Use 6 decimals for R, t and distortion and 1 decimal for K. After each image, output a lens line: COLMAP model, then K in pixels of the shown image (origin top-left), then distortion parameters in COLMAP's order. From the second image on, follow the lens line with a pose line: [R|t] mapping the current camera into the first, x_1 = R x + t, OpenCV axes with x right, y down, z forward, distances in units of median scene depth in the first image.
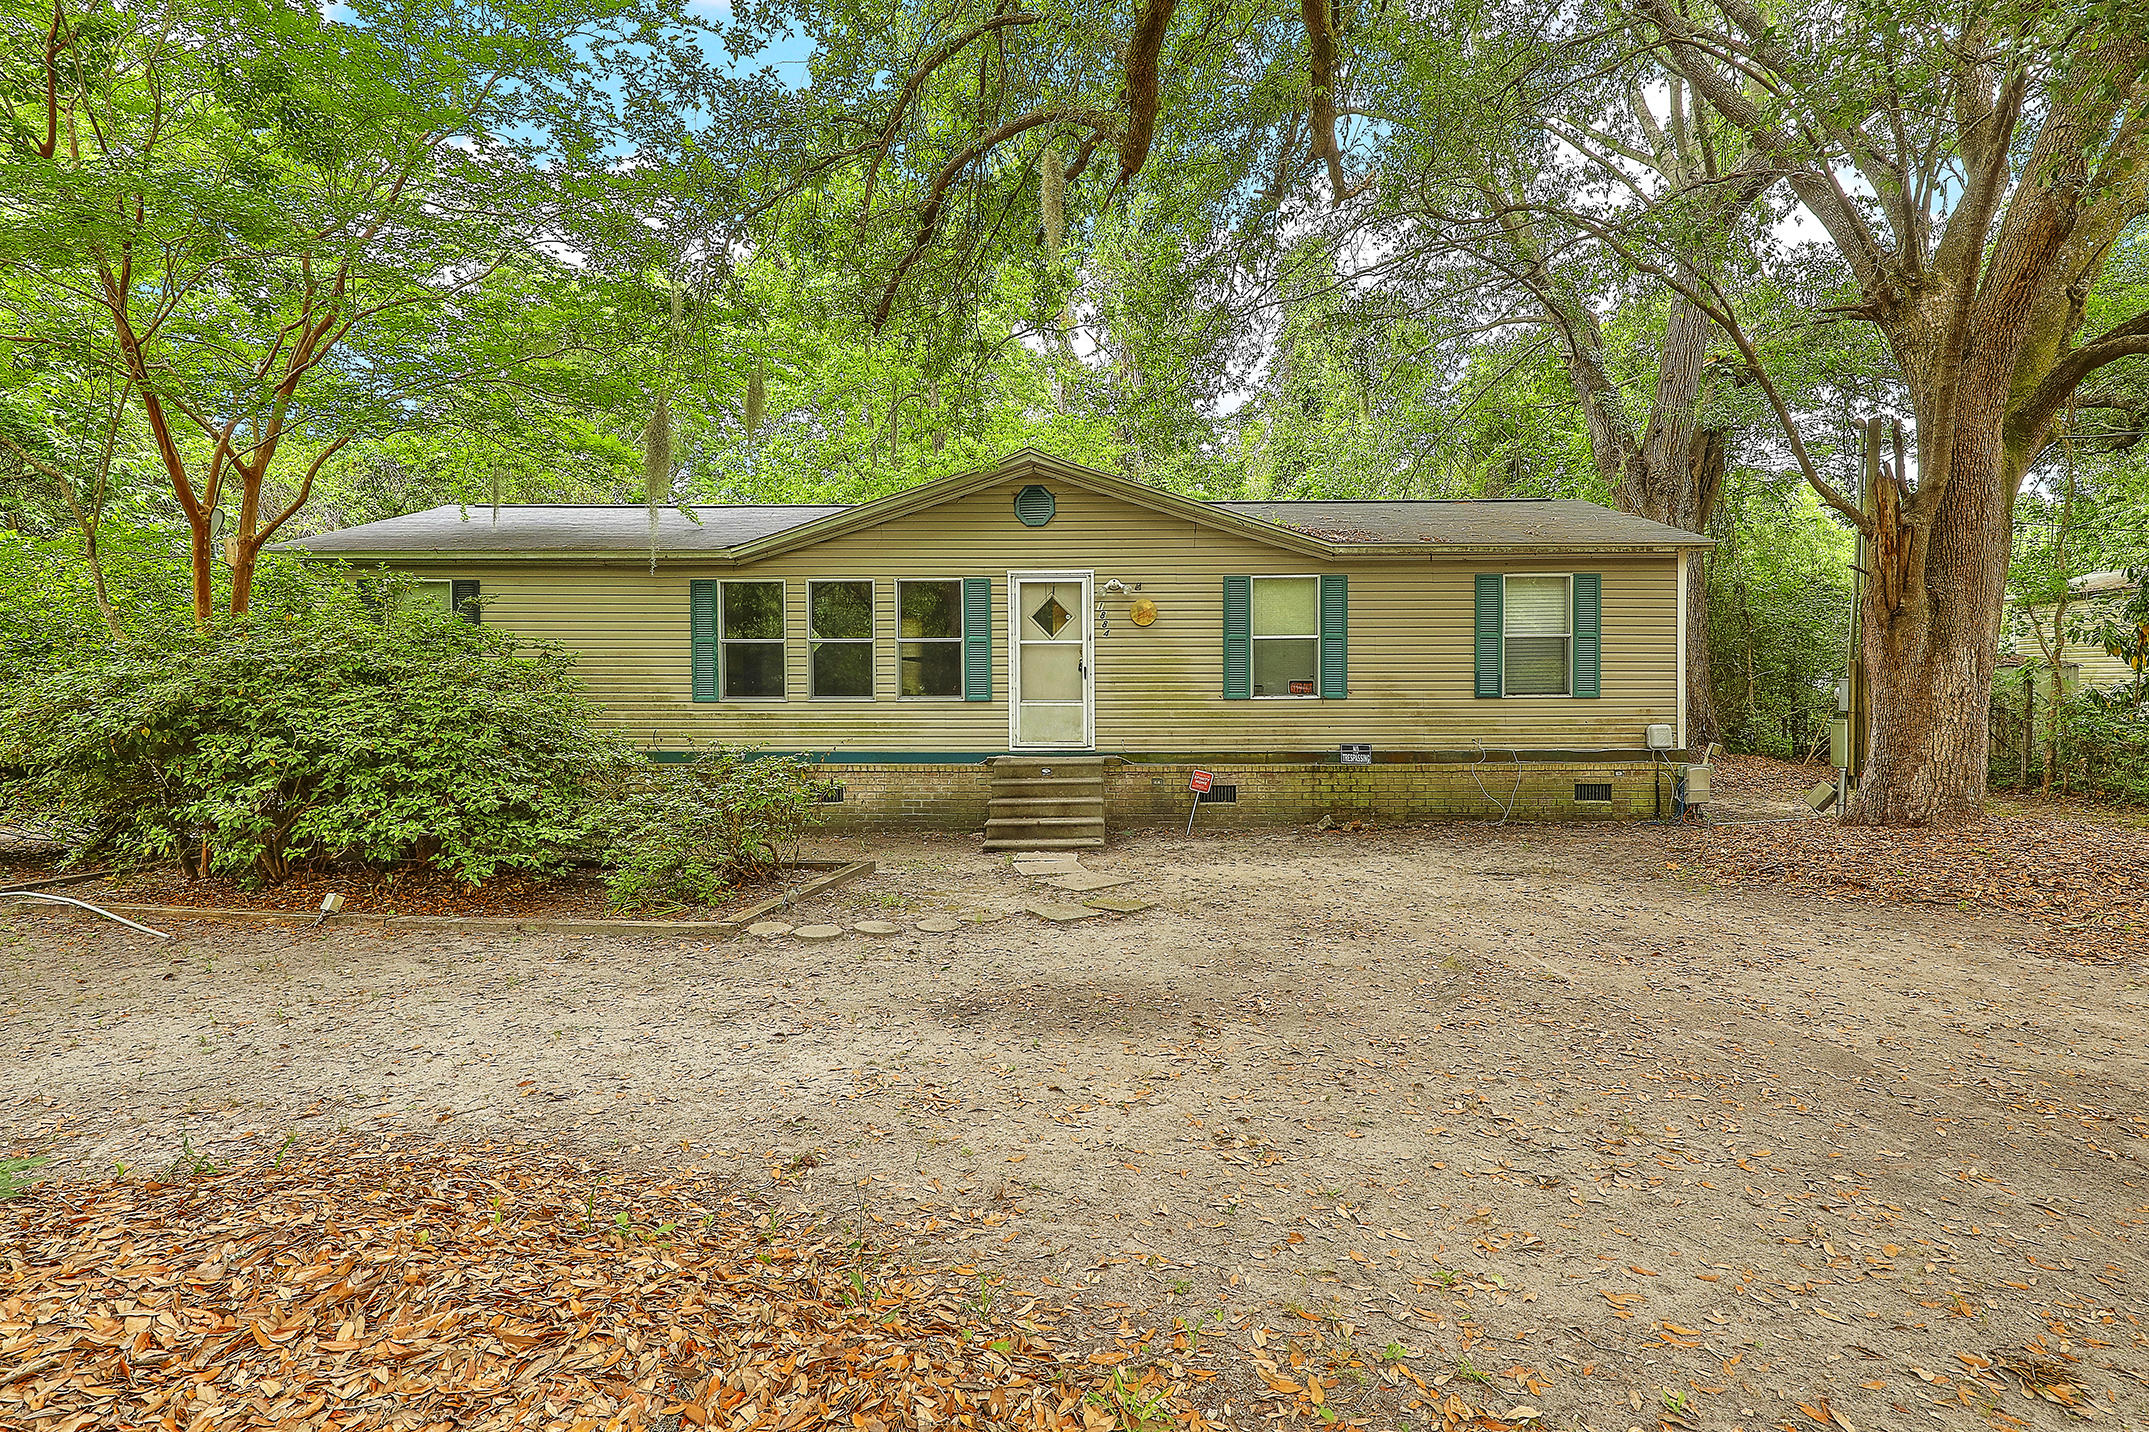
lens RADIAL K [[1108.1, 0, 1085.0], [0, 1108.1, 710.8], [0, 0, 1]] dist [0.001540, -0.000114]
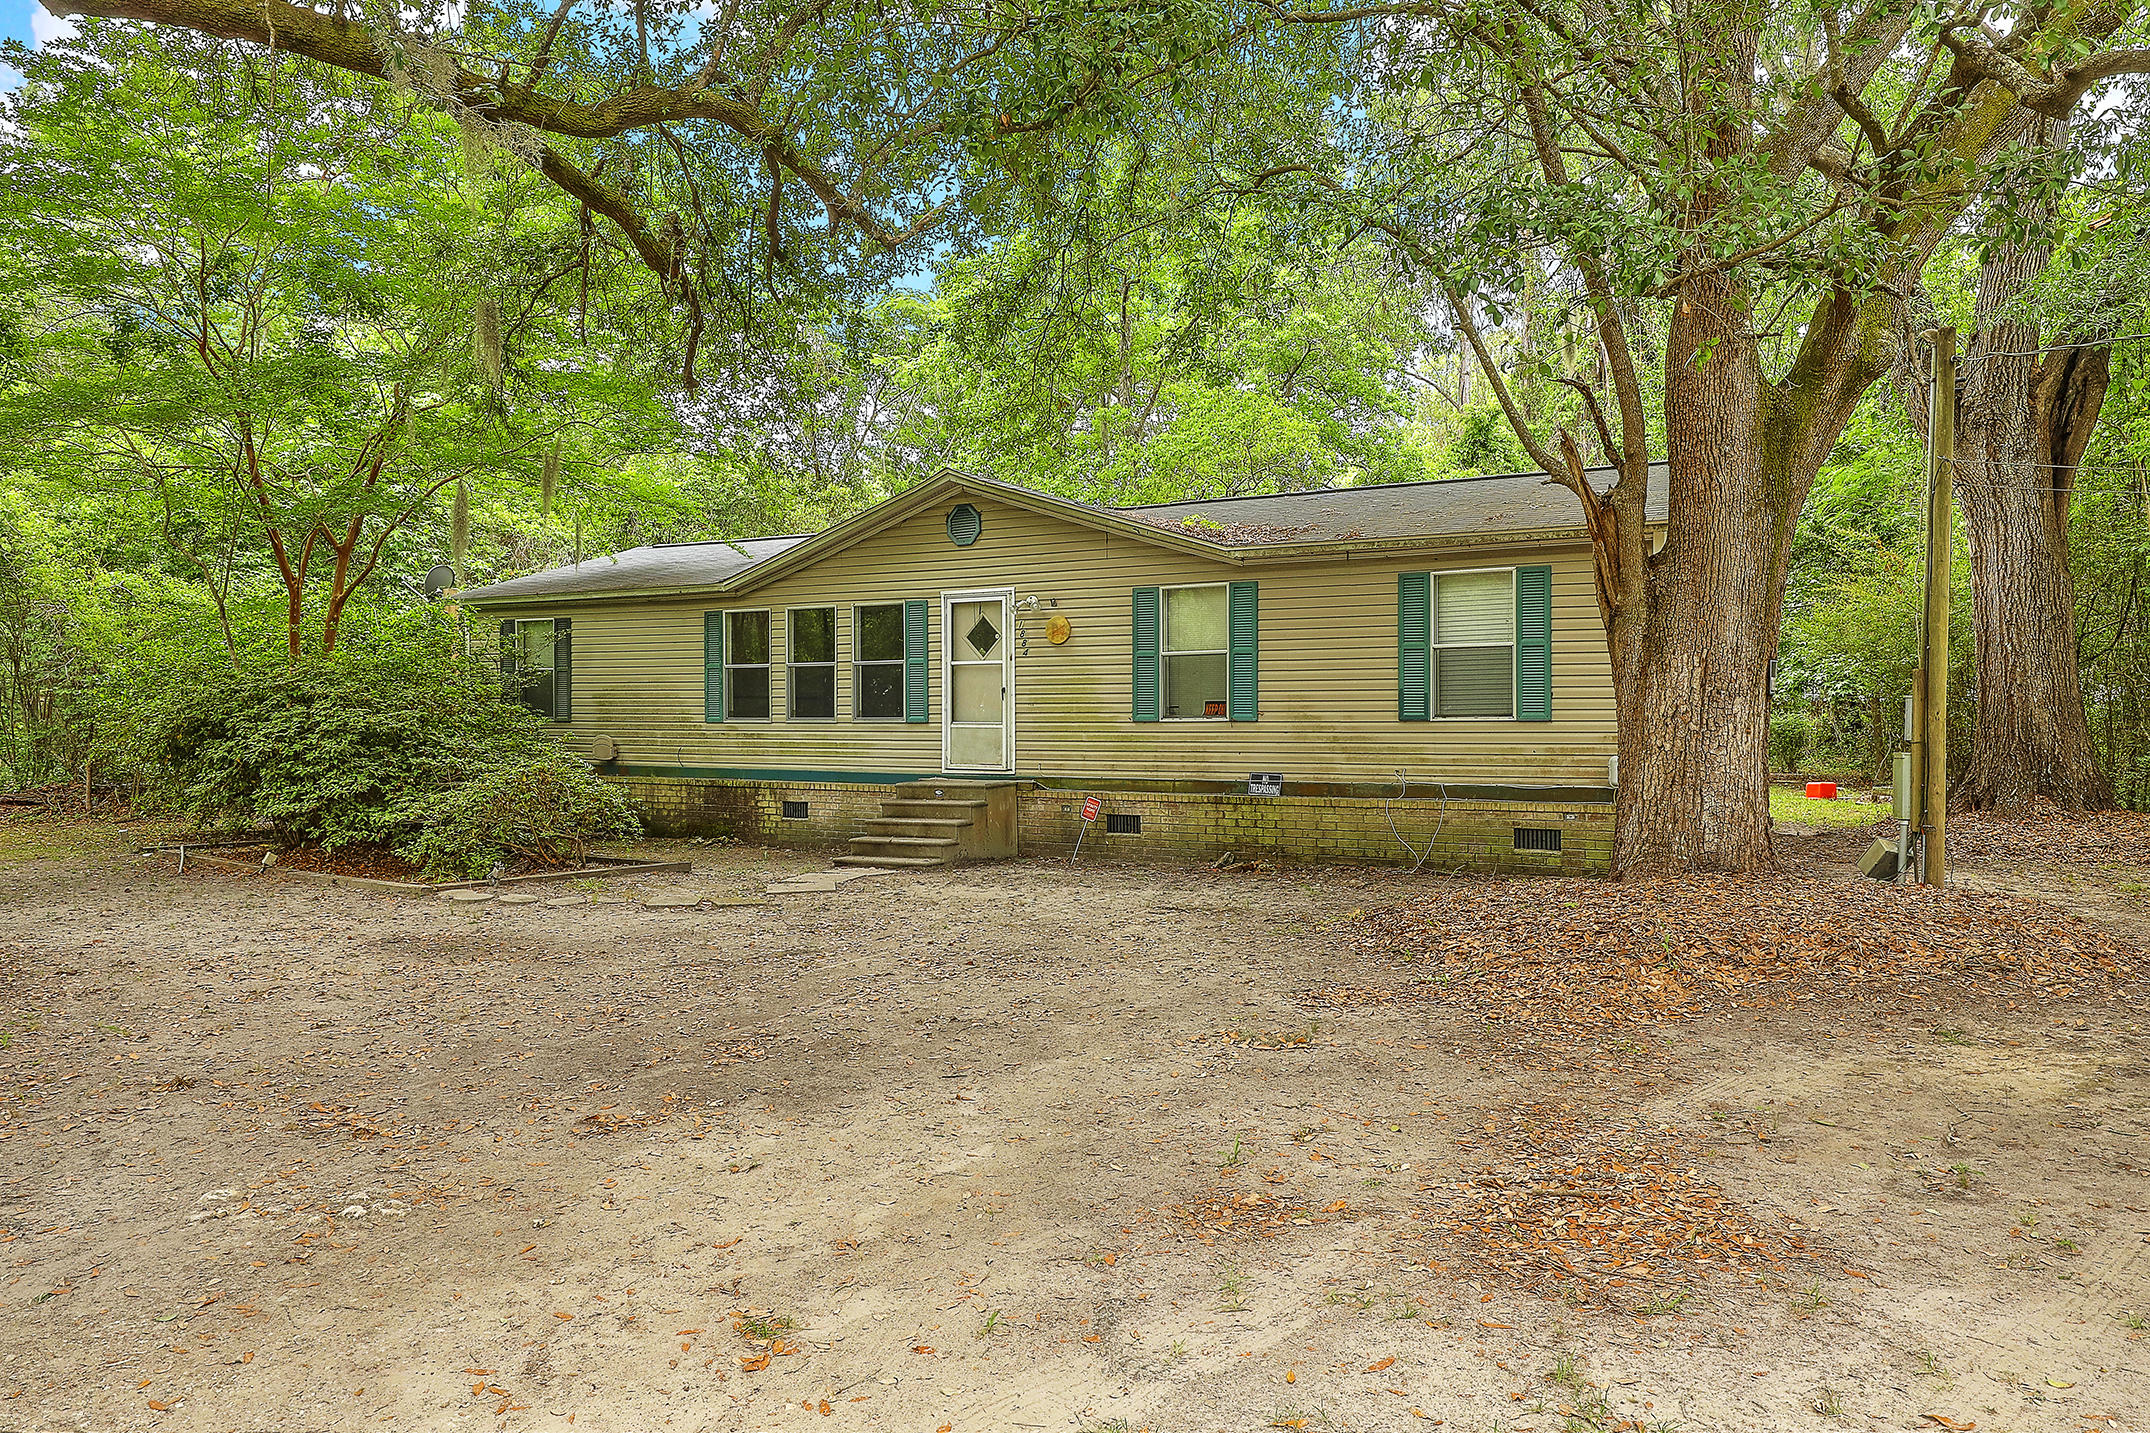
lens RADIAL K [[1442.6, 0, 1074.7], [0, 1442.6, 720.2], [0, 0, 1]] dist [0.008045, 0.000350]
pose [[0.875038, 0.002695, -0.484047, 0.664282], [-0.010940, 0.999839, -0.014210, 0.006034], [0.483931, 0.017730, 0.874927, -0.073565]]
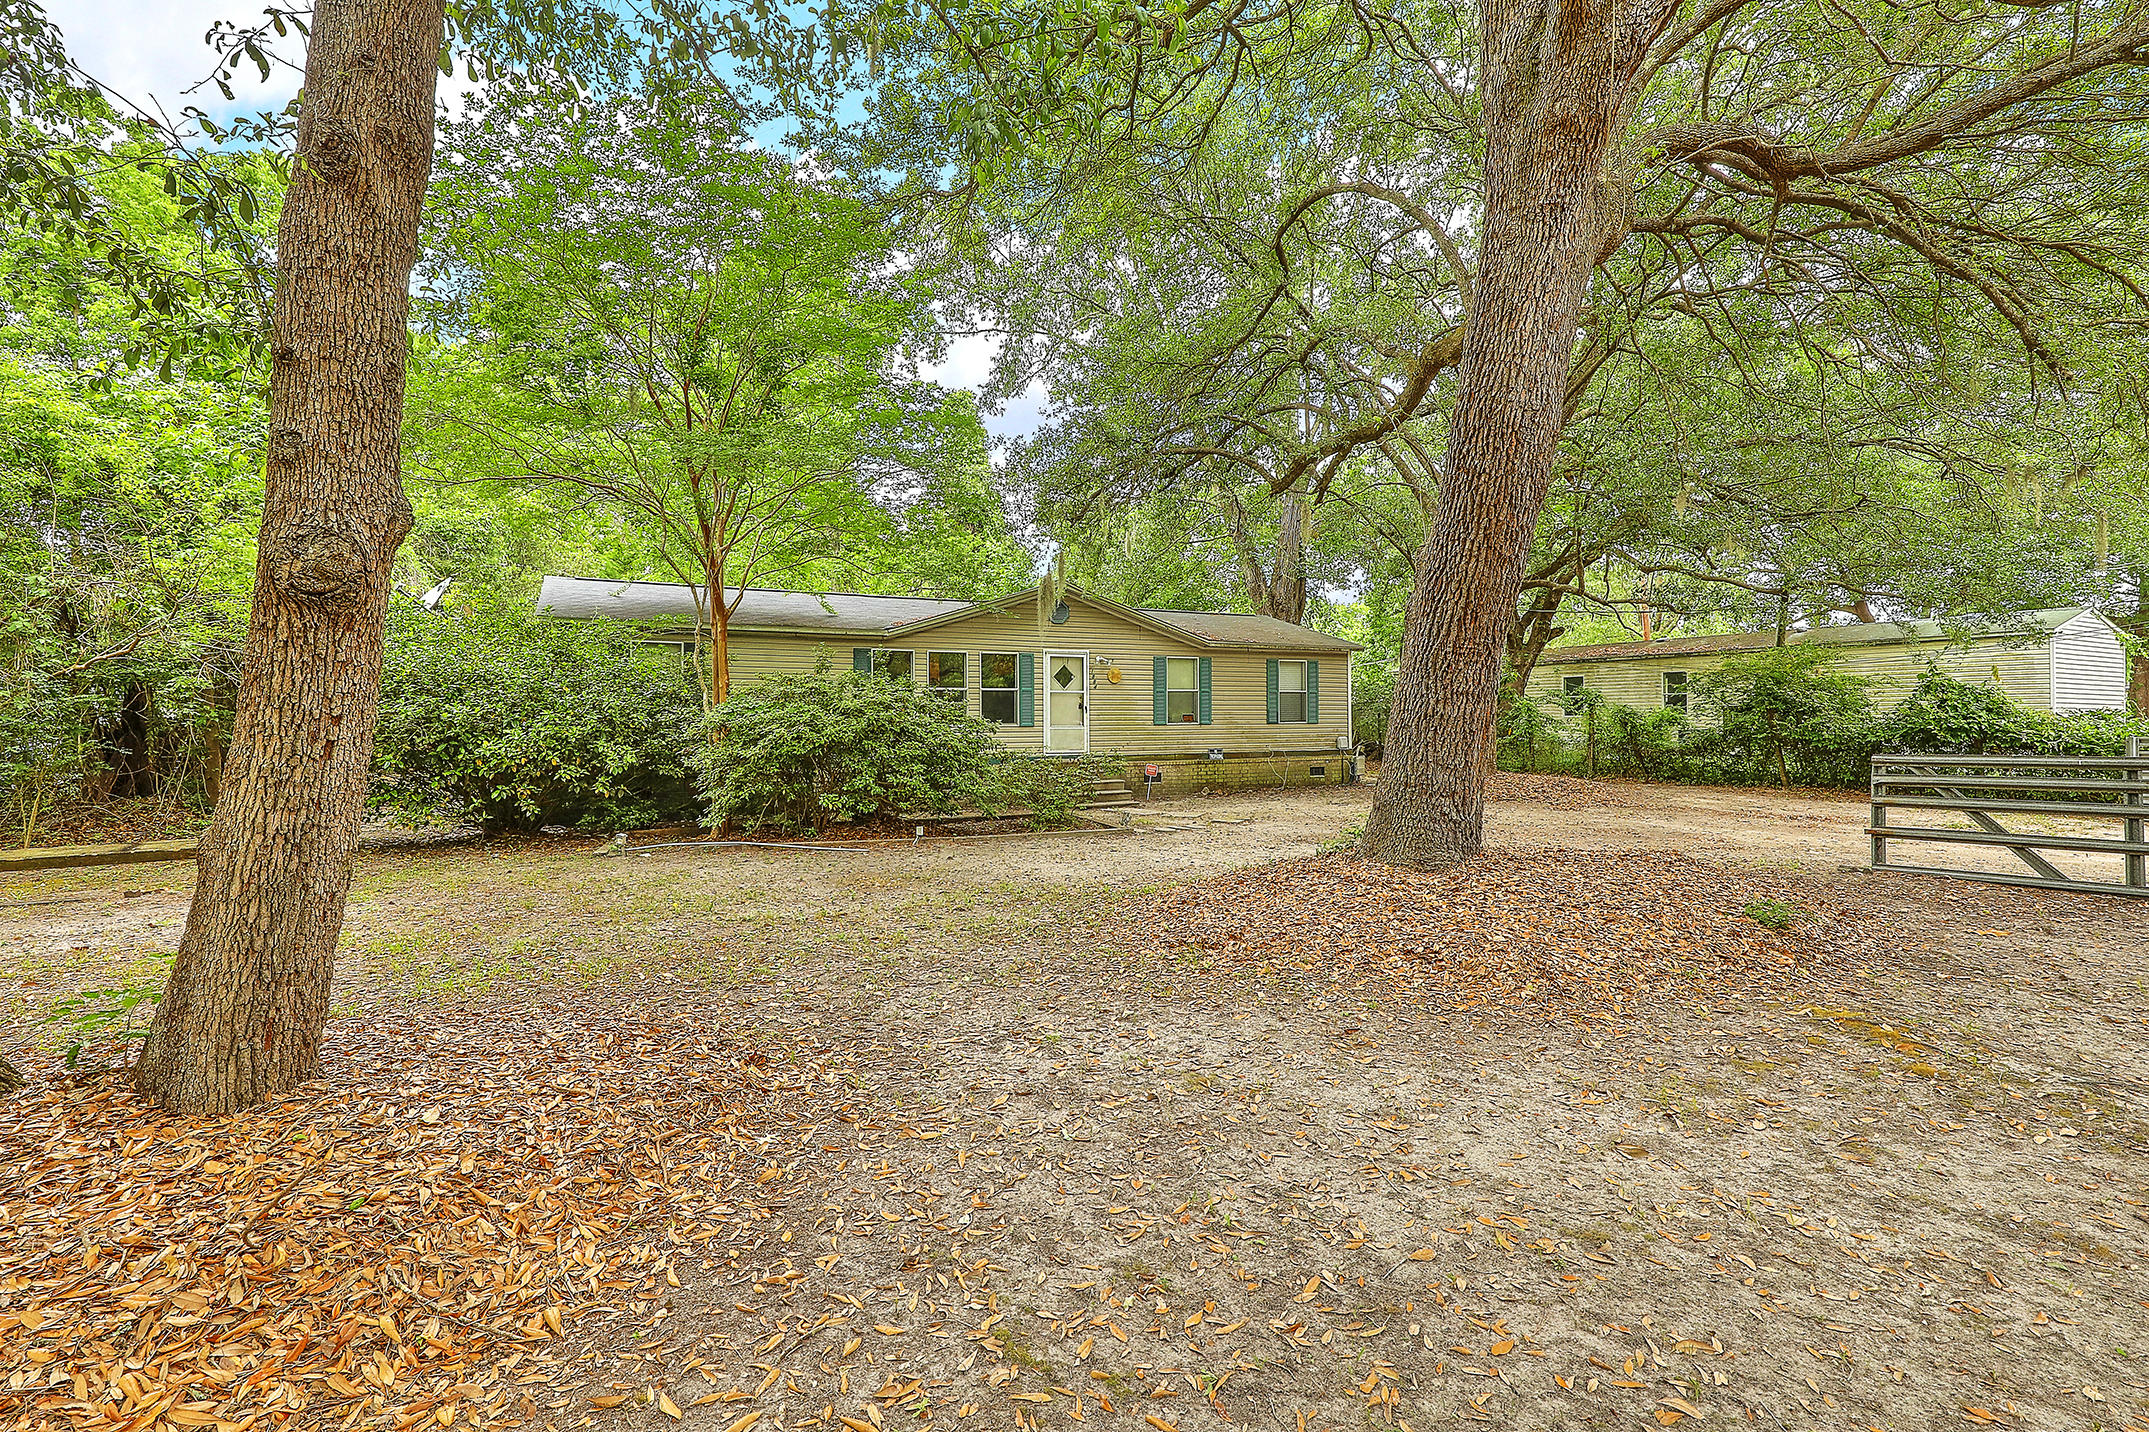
lens RADIAL K [[978.4, 0, 1064.7], [0, 978.4, 725.4], [0, 0, 1]] dist [-0.002849, 0.002606]
pose [[0.898712, -0.003147, 0.438528, -0.700325], [0.011356, 0.999806, -0.016098, 0.014767], [-0.438392, 0.019447, 0.898573, -0.361893]]
